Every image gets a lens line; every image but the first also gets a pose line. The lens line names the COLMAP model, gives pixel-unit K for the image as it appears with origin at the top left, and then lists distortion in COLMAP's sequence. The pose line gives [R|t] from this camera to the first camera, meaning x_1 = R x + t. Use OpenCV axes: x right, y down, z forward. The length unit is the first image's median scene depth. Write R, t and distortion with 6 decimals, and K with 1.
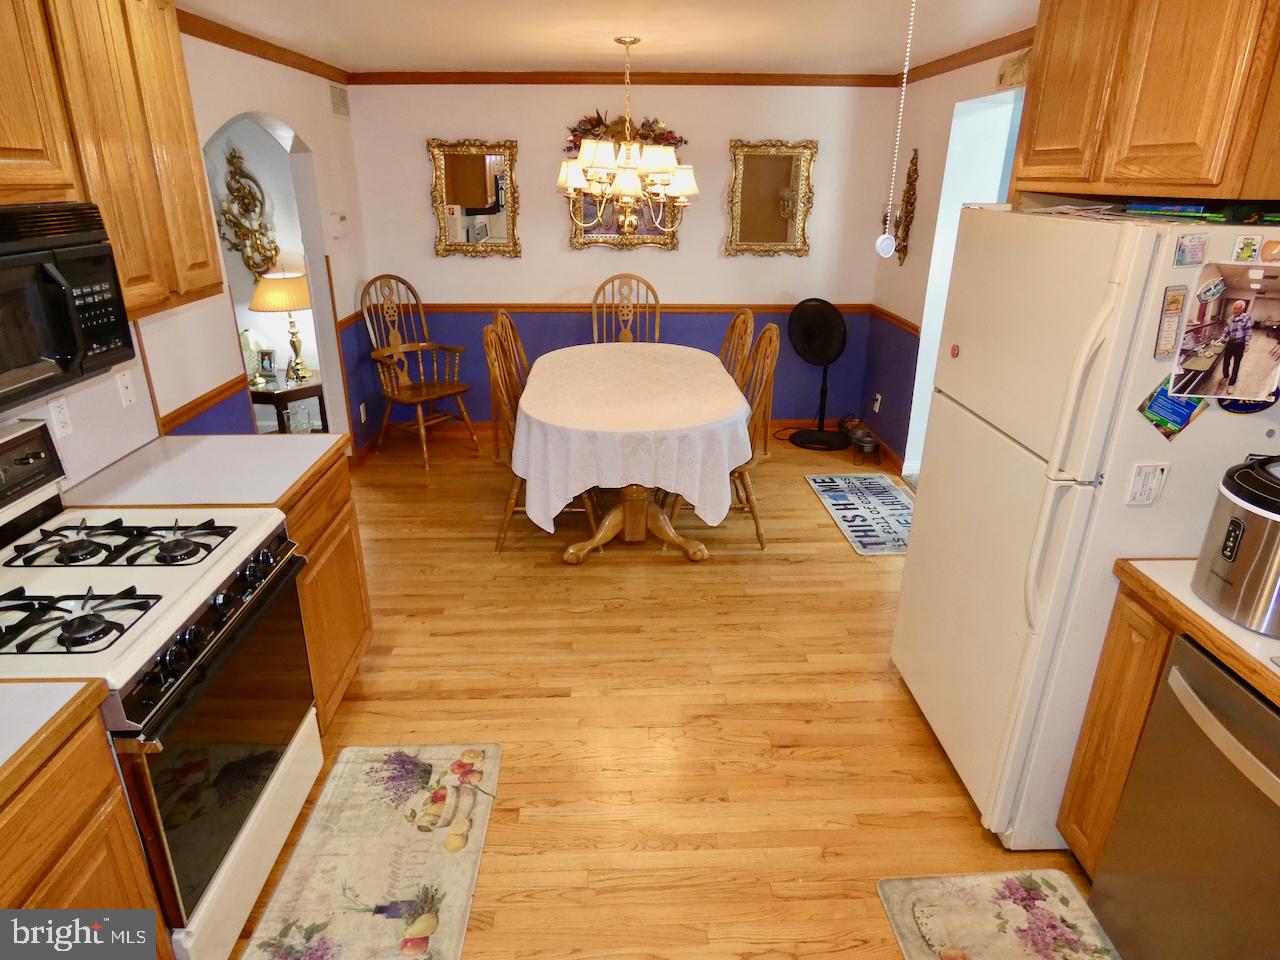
lens RADIAL K [[772.1, 0, 637.2], [0, 772.1, 474.5], [0, 0, 1]] dist [-0.003601, 0.002227]
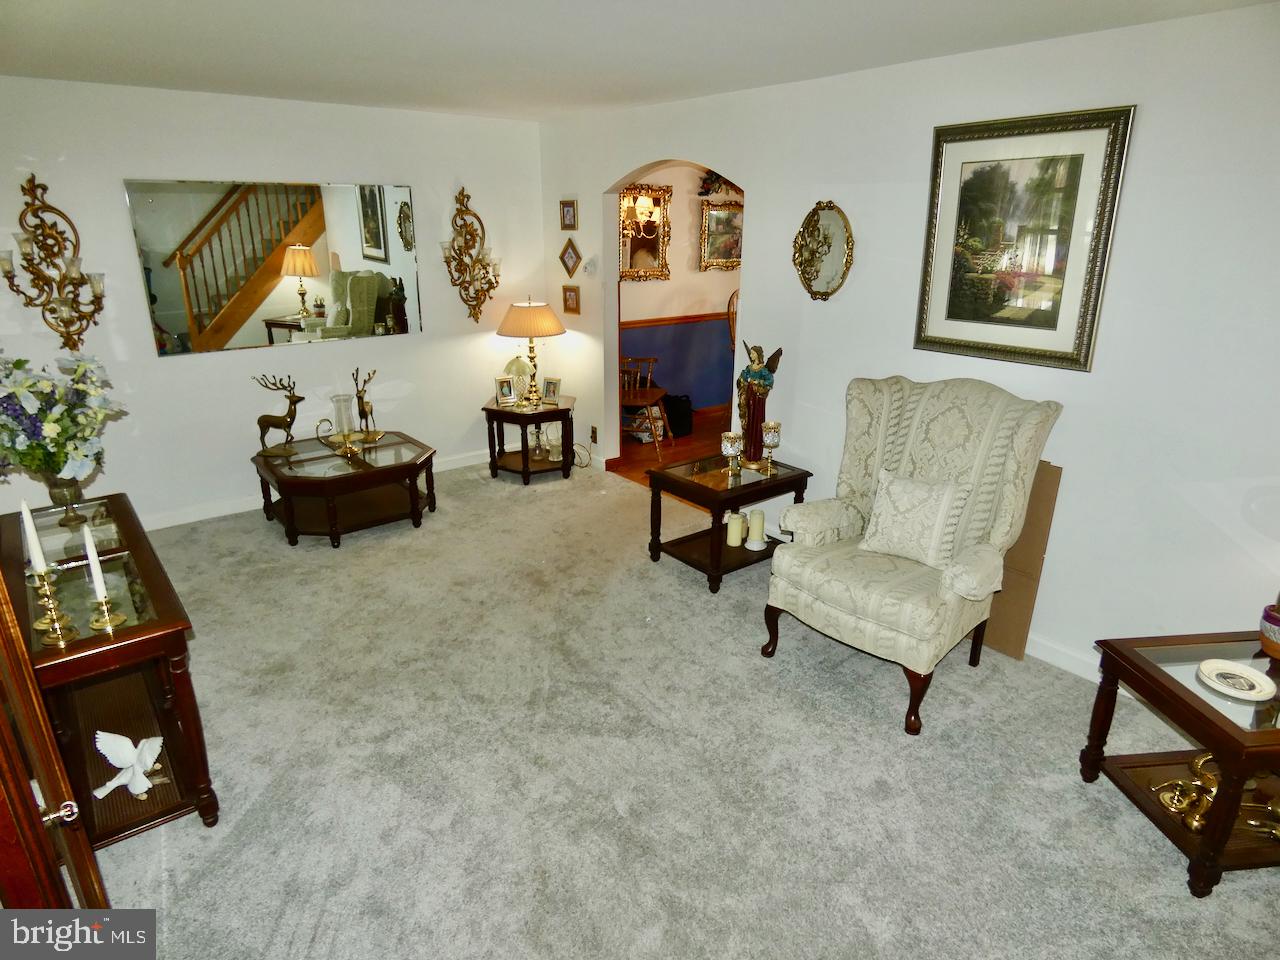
lens RADIAL K [[770.5, 0, 636.9], [0, 770.5, 476.3], [0, 0, 1]] dist [-0.002111, 0.004128]
pose [[0.800772, -0.192800, 0.567091, -1.416075], [0.214209, 0.976343, 0.029460, -0.032909], [-0.559356, 0.097886, 0.823128, 0.076382]]
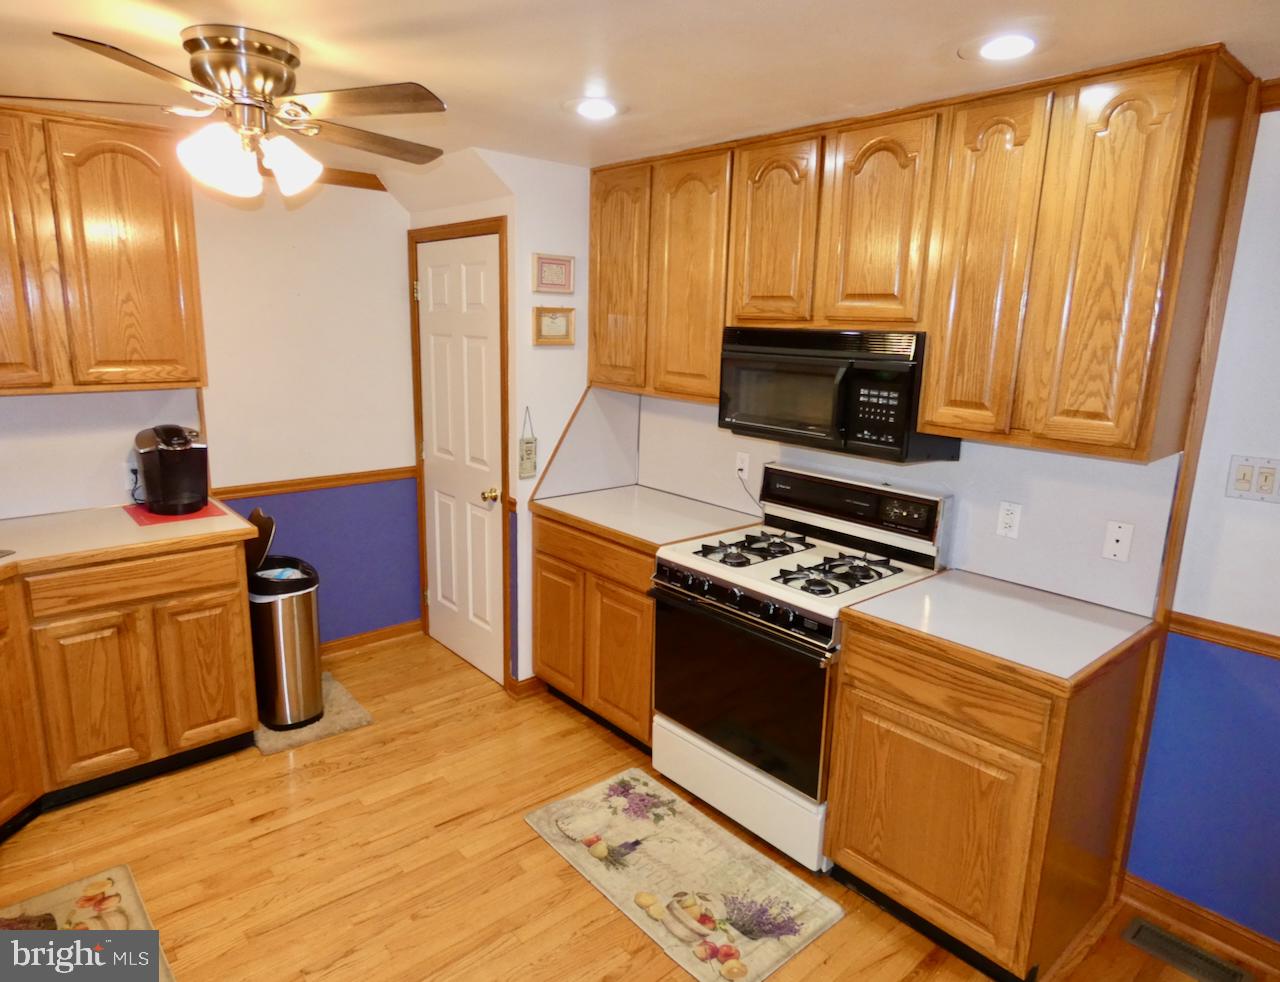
lens RADIAL K [[786.0, 0, 627.0], [0, 786.0, 489.5], [0, 0, 1]] dist [-0.003915, 0.001071]
pose [[-0.779831, 0.108372, -0.616537, 0.251805], [-0.252591, 0.846686, 0.468318, -0.324919], [0.572766, 0.520941, -0.632898, 0.881898]]
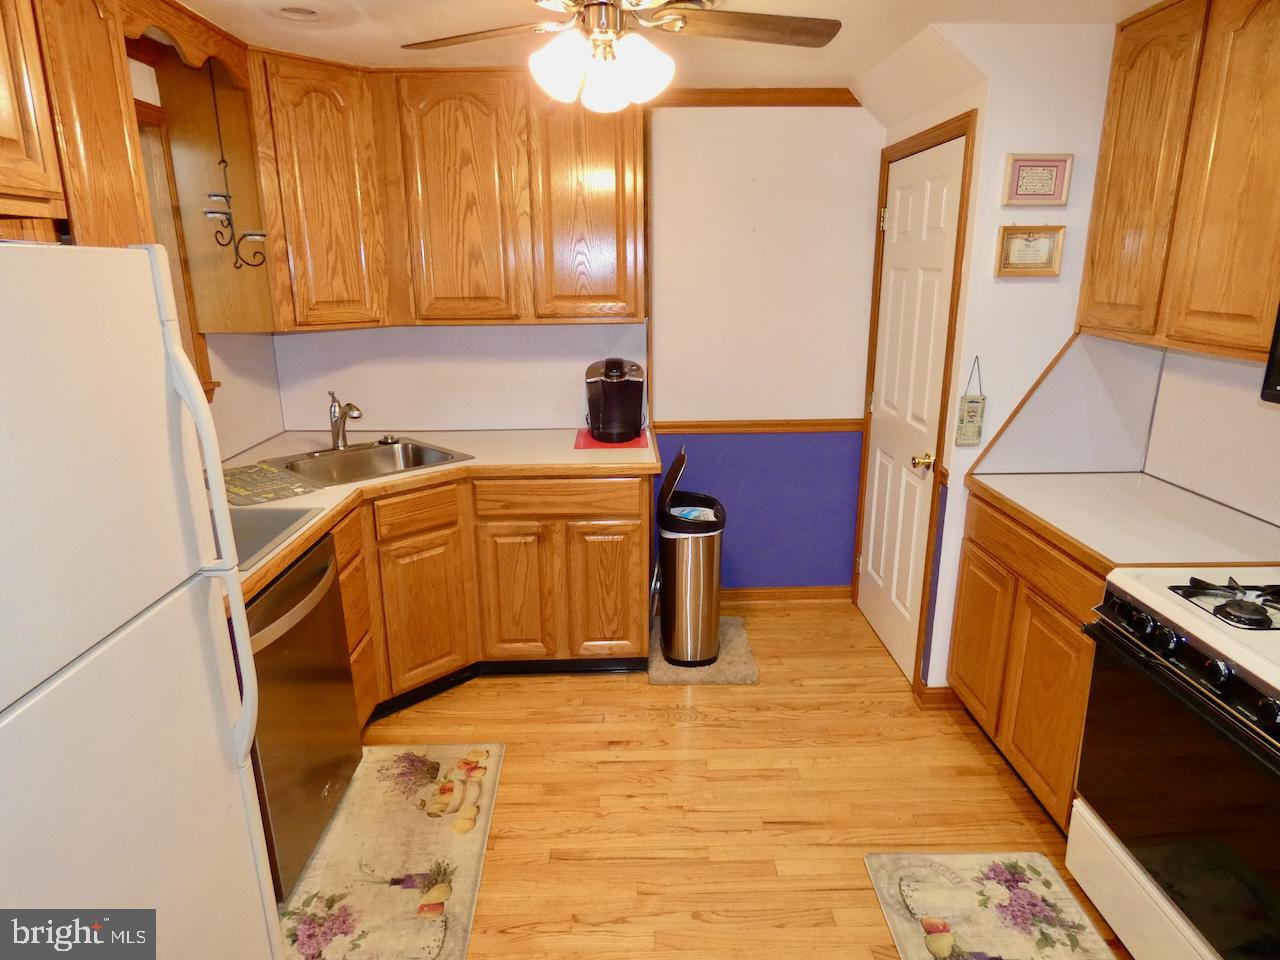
lens RADIAL K [[770.5, 0, 636.9], [0, 770.5, 476.3], [0, 0, 1]] dist [-0.002111, 0.004128]
pose [[-0.999957, -0.001621, 0.009101, 0.059545], [0.004109, 0.803980, 0.594642, -0.278741], [-0.008281, 0.594654, -0.803939, 0.818810]]
